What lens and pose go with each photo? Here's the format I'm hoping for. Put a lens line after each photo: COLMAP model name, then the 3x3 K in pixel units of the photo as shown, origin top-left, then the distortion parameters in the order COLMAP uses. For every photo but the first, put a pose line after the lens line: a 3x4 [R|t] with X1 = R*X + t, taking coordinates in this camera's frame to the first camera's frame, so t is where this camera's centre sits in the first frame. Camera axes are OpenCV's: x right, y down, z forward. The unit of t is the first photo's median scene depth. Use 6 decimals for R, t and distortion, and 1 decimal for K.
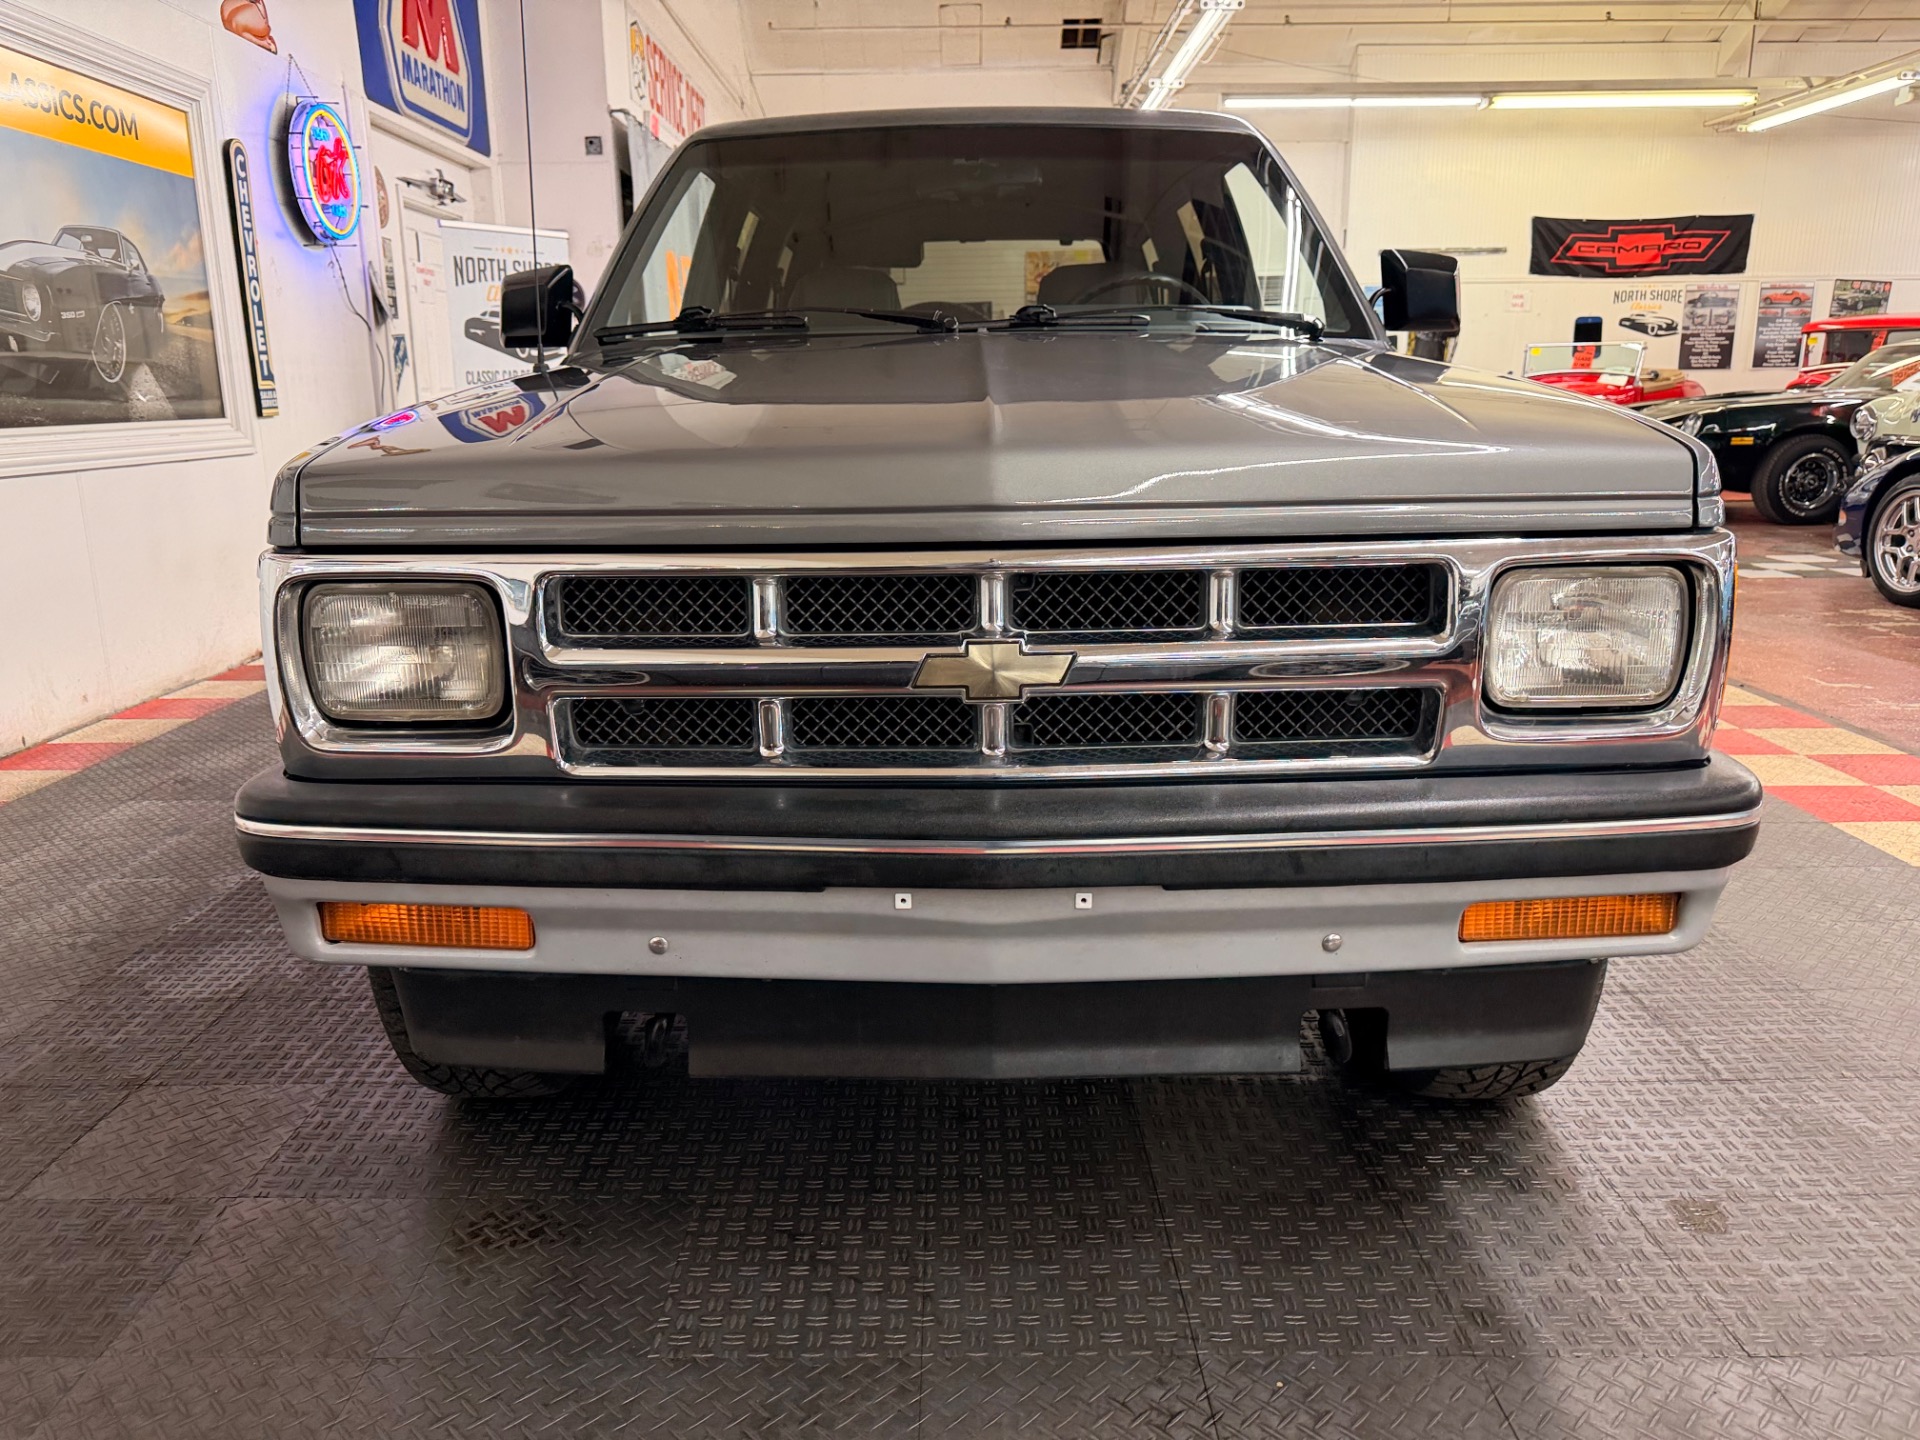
lens RADIAL K [[1365.0, 0, 952.6], [0, 1365.0, 706.7], [0, 0, 1]] dist [0.025663, -0.034027]
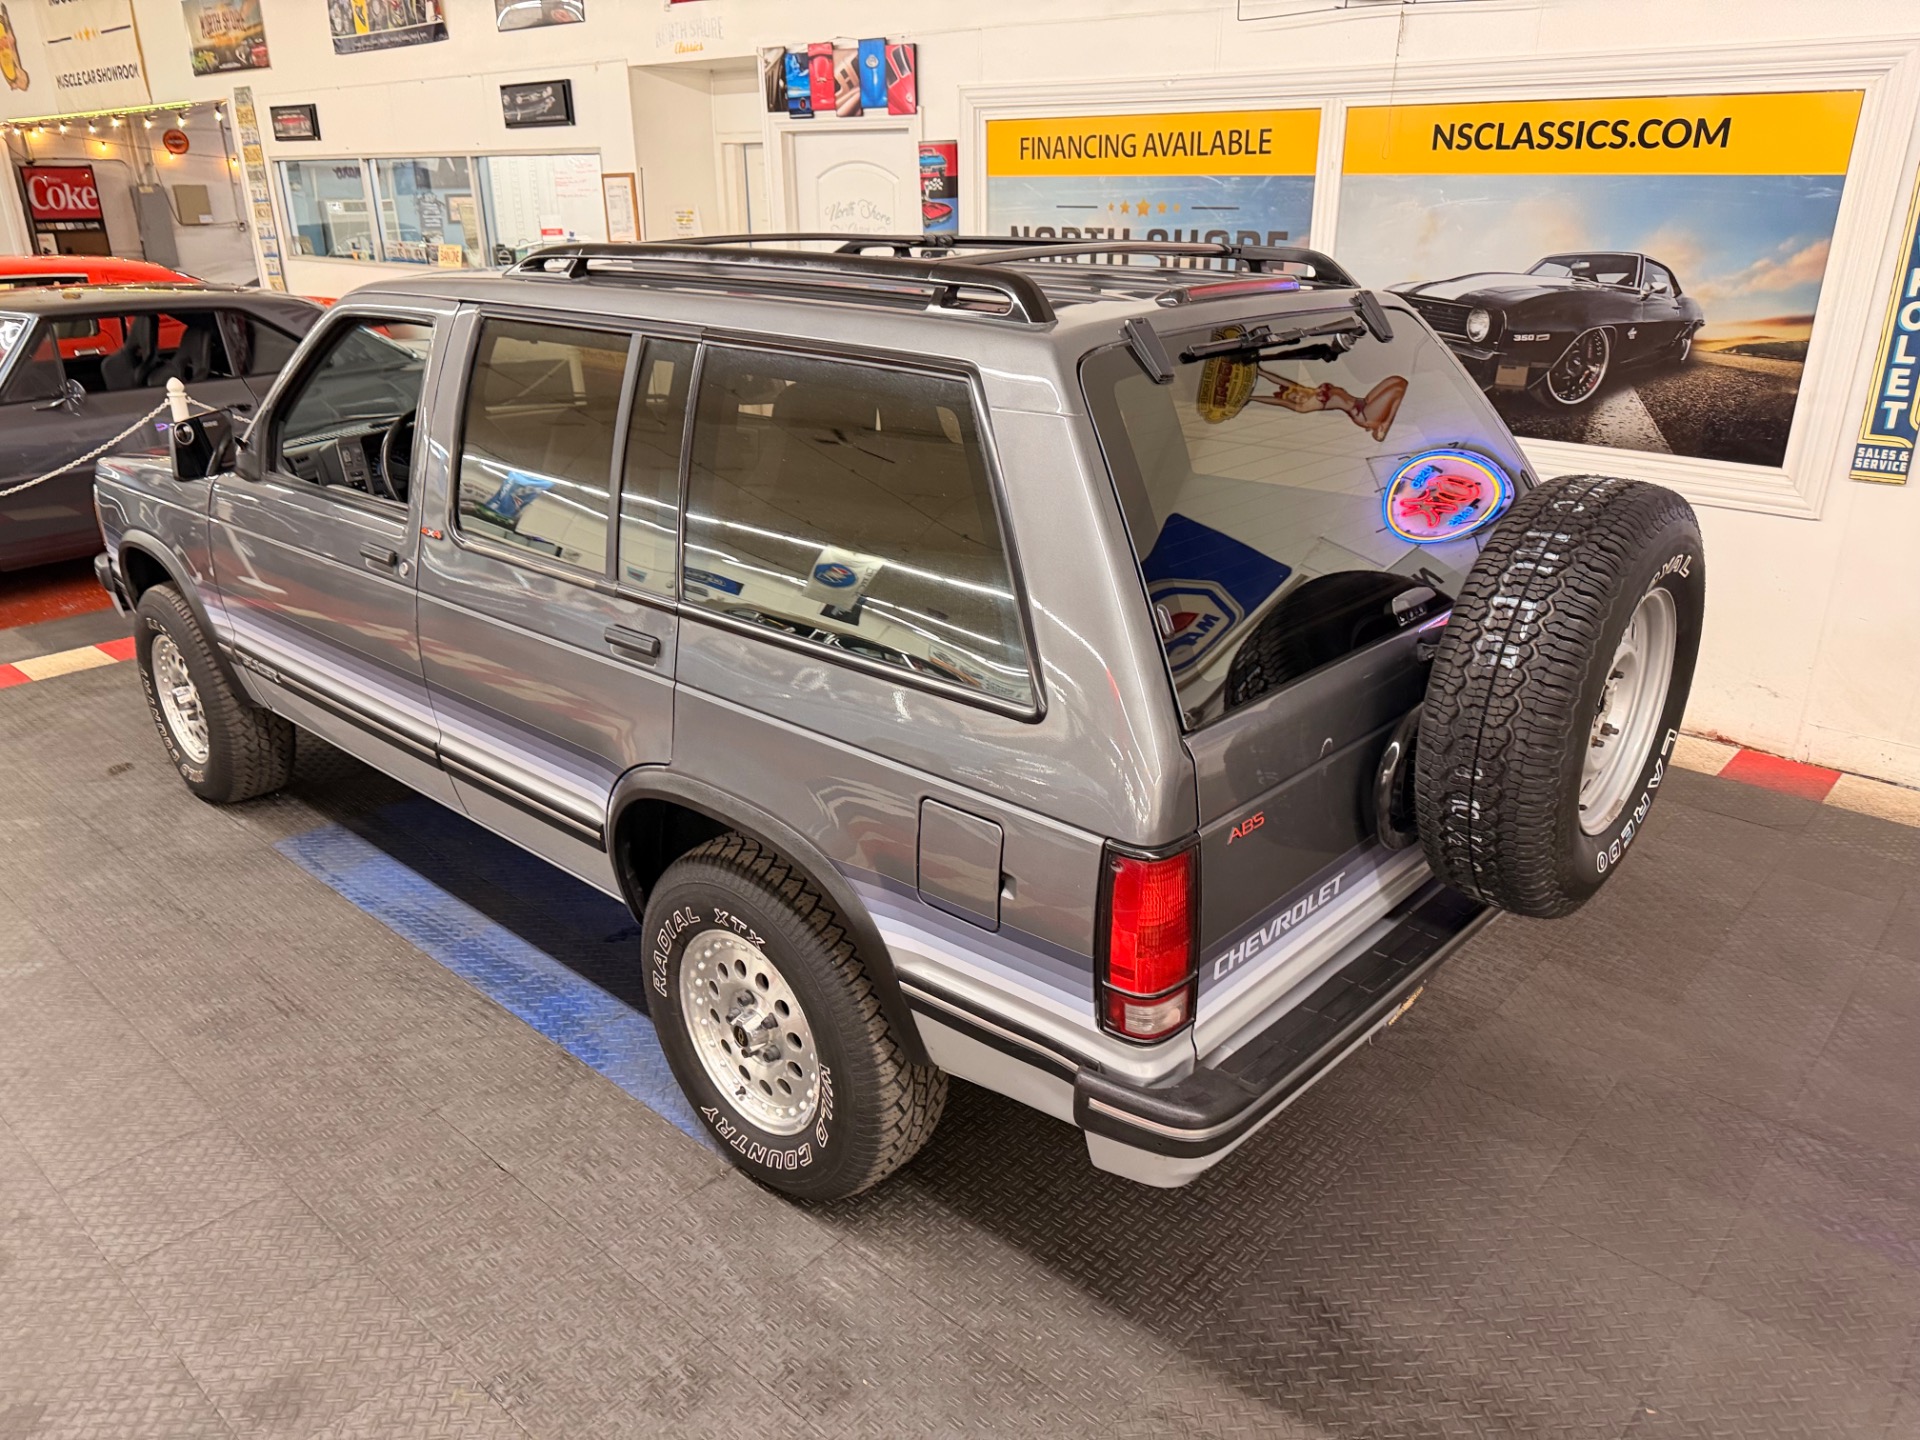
lens RADIAL K [[1365.0, 0, 962.8], [0, 1365.0, 720.7], [0, 0, 1]] dist [0.025663, -0.034027]
pose [[-0.663402, 0.286673, -0.691170, 0.326501], [-0.161612, 0.847003, 0.506426, -0.337187], [0.730602, 0.447665, -0.515574, 0.910686]]
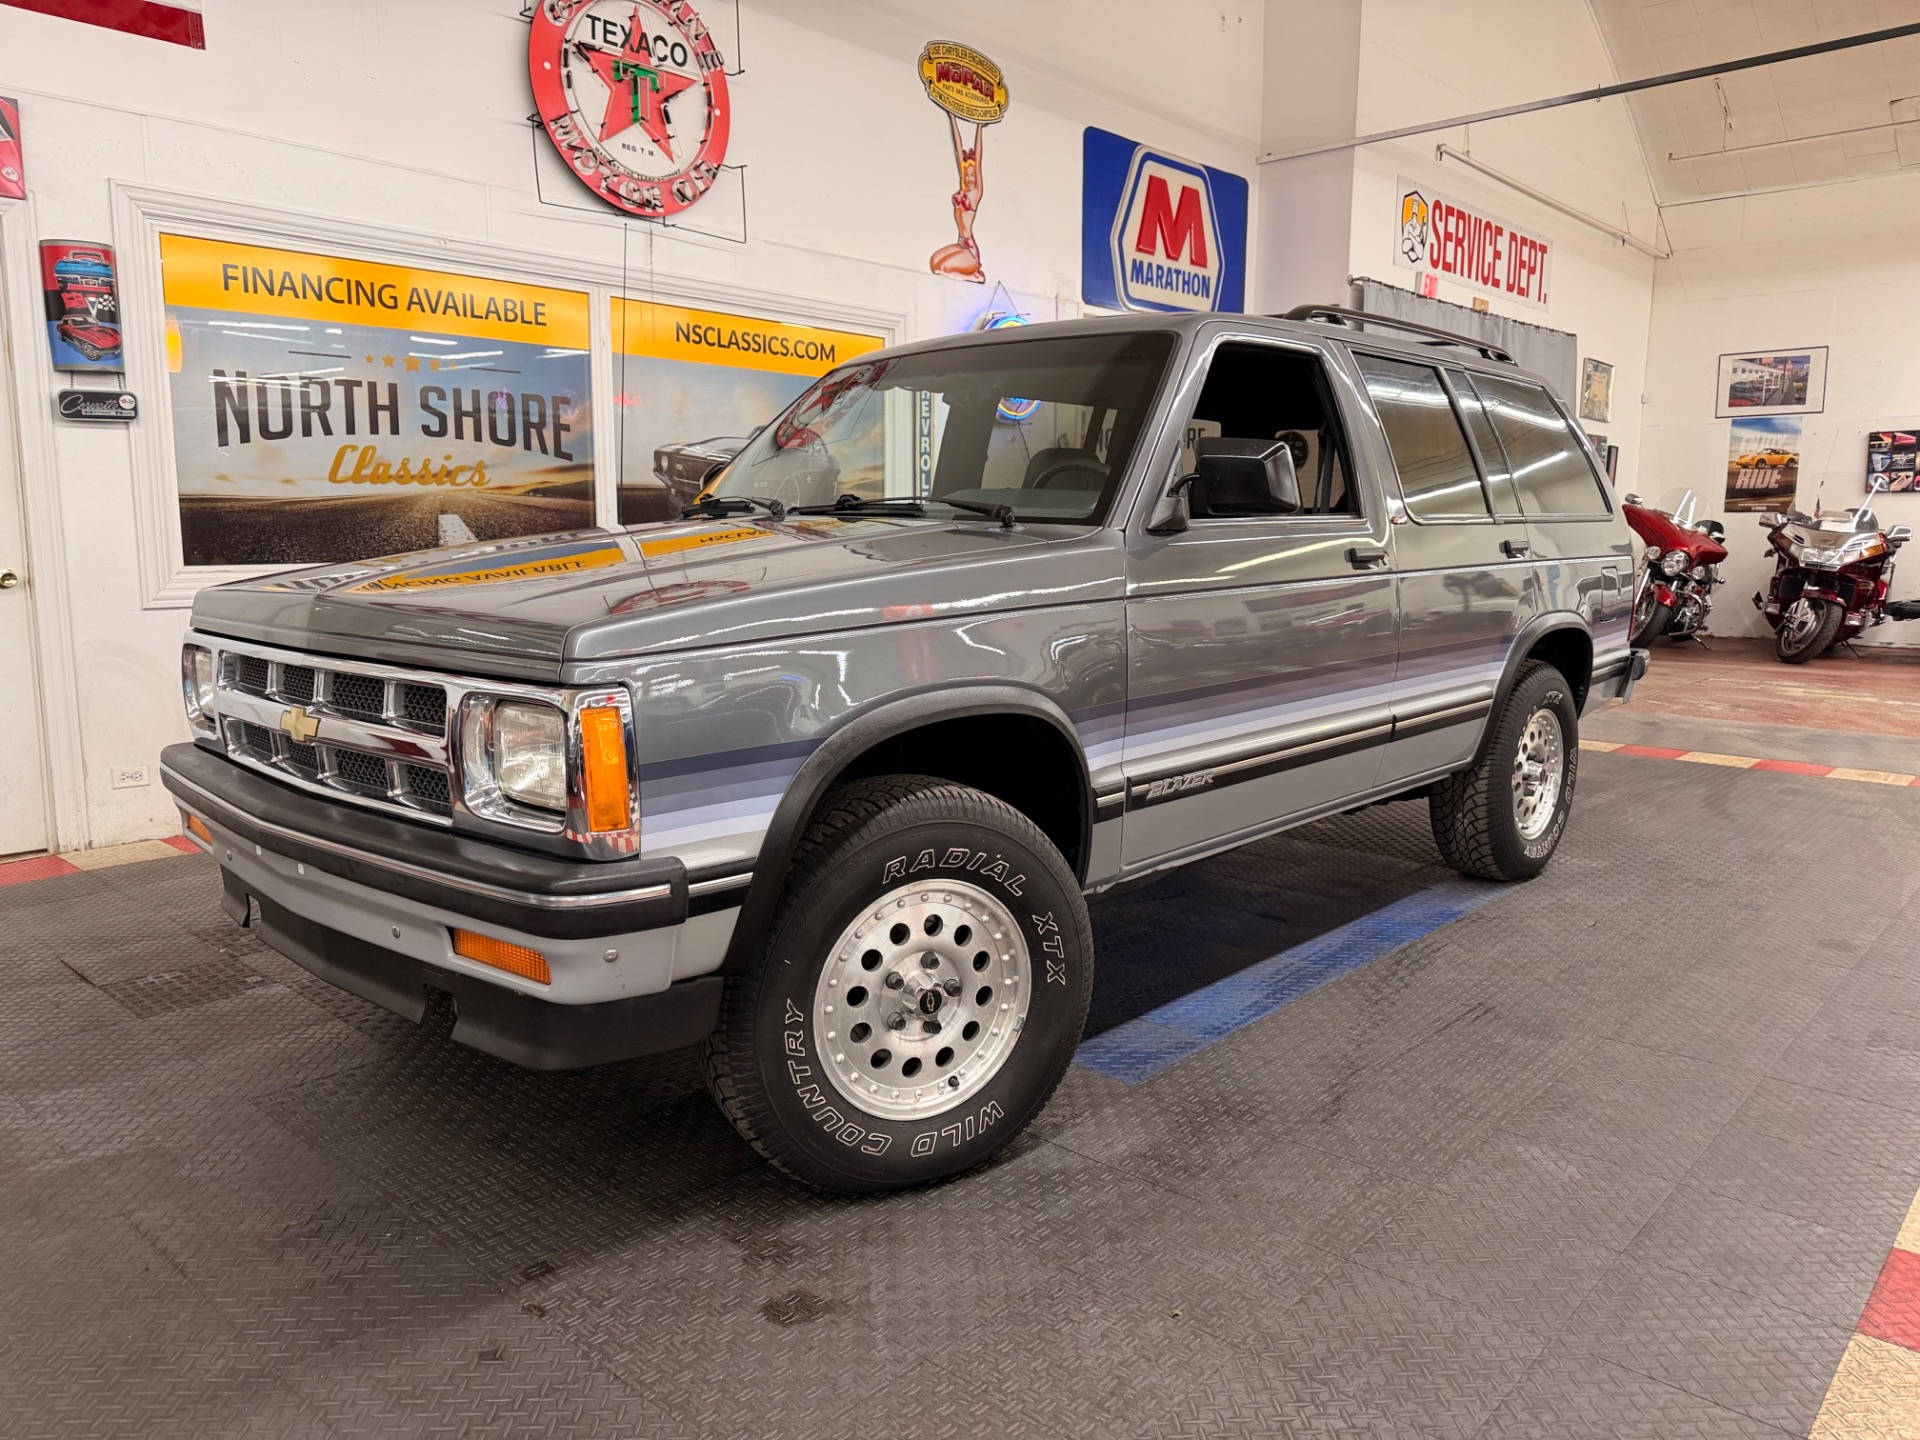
lens RADIAL K [[1365.0, 0, 953.4], [0, 1365.0, 725.0], [0, 0, 1]] dist [0.025663, -0.034027]
pose [[0.737738, 0.114425, -0.665319, 0.349502], [-0.168107, 0.985624, -0.016893, -0.027061], [0.653821, 0.124308, 0.746368, 0.049254]]
